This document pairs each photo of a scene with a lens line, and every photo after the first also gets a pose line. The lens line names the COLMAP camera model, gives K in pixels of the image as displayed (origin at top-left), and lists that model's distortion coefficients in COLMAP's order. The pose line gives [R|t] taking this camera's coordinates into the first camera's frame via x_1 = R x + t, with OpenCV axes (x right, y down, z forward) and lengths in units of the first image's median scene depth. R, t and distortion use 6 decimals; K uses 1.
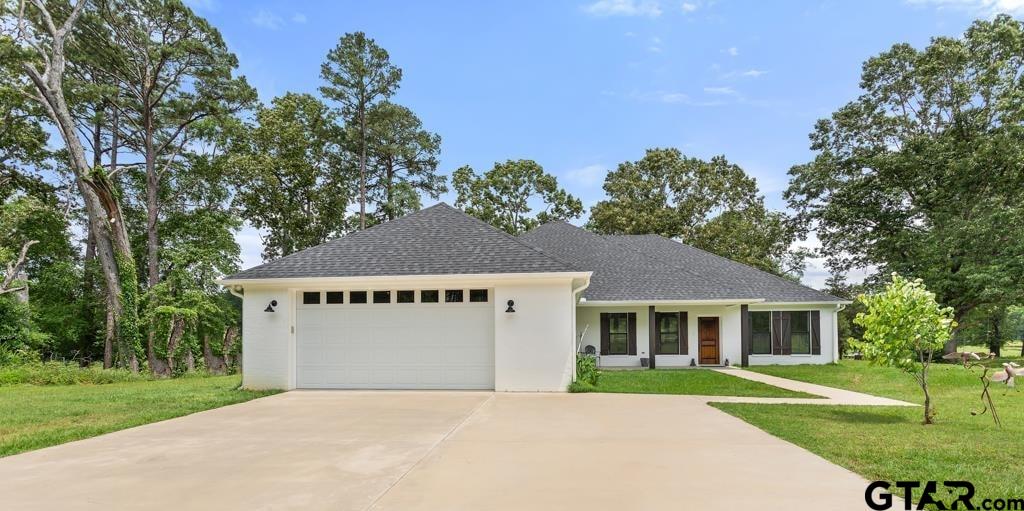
lens RADIAL K [[488.5, 0, 511.2], [0, 488.5, 335.4], [0, 0, 1]] dist [-0.004177, -0.000363]
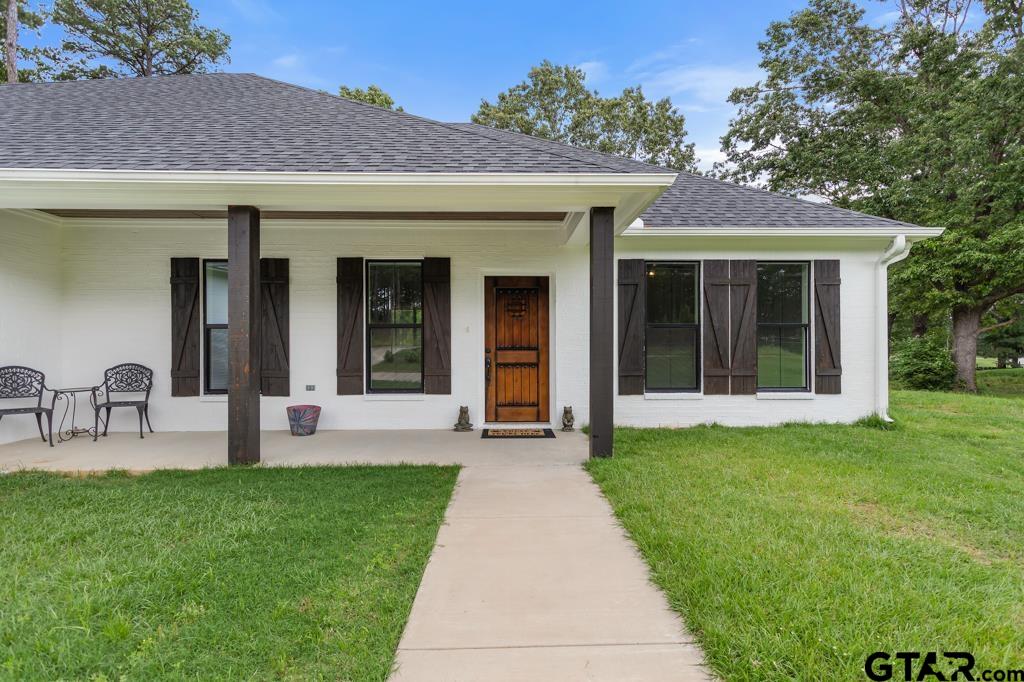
lens RADIAL K [[488.9, 0, 514.9], [0, 488.9, 345.1], [0, 0, 1]] dist [-0.002200, 0.000433]
pose [[0.992685, 0.005903, 0.120592, 0.337511], [-0.006409, 0.999972, 0.003810, 0.006087], [-0.120566, -0.004555, 0.992695, 0.627934]]
